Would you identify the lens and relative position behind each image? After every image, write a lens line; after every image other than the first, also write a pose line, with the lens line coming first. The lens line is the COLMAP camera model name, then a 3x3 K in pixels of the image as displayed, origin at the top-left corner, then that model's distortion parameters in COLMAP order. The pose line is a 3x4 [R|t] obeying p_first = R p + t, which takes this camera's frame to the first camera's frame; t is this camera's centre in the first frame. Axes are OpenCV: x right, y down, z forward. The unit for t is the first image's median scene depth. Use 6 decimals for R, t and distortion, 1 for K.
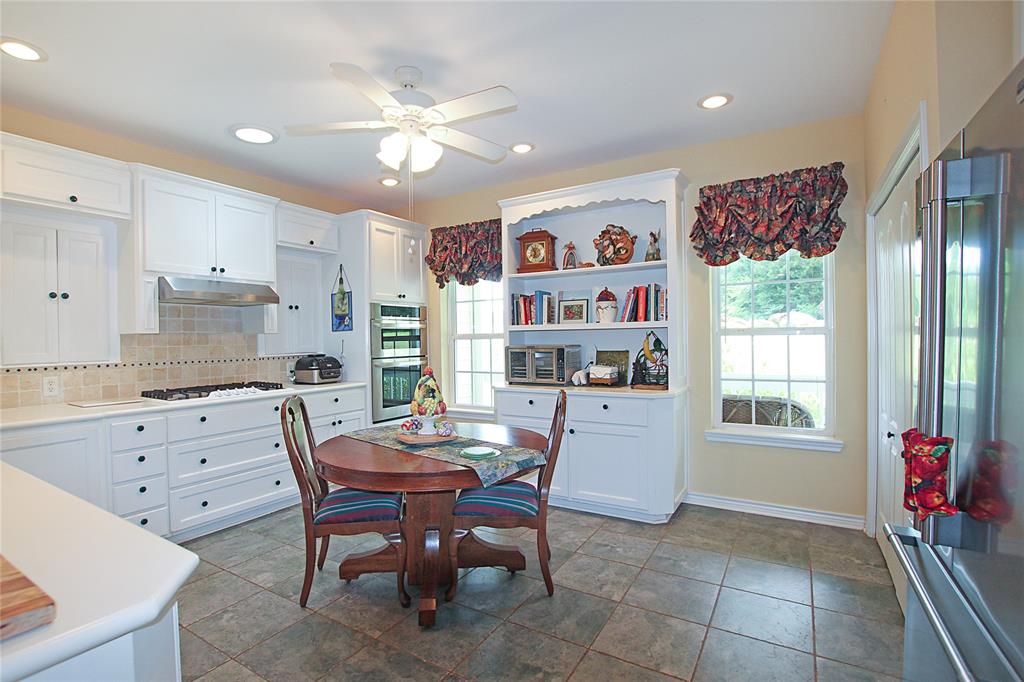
lens RADIAL K [[493.9, 0, 513.2], [0, 493.9, 347.8], [0, 0, 1]] dist [-0.003437, -0.000142]
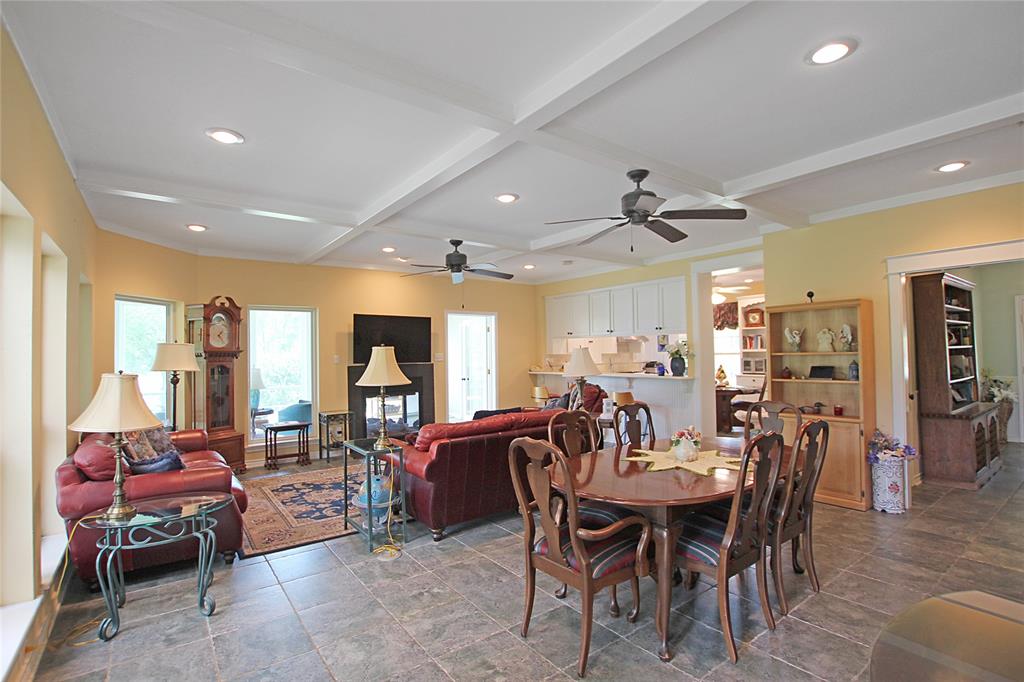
lens RADIAL K [[493.9, 0, 513.2], [0, 493.9, 344.2], [0, 0, 1]] dist [-0.003437, -0.000142]
pose [[0.927379, -0.008057, -0.374036, -0.148044], [-0.002332, 0.999624, -0.027315, -0.002260], [0.374115, 0.026203, 0.927012, -1.676155]]
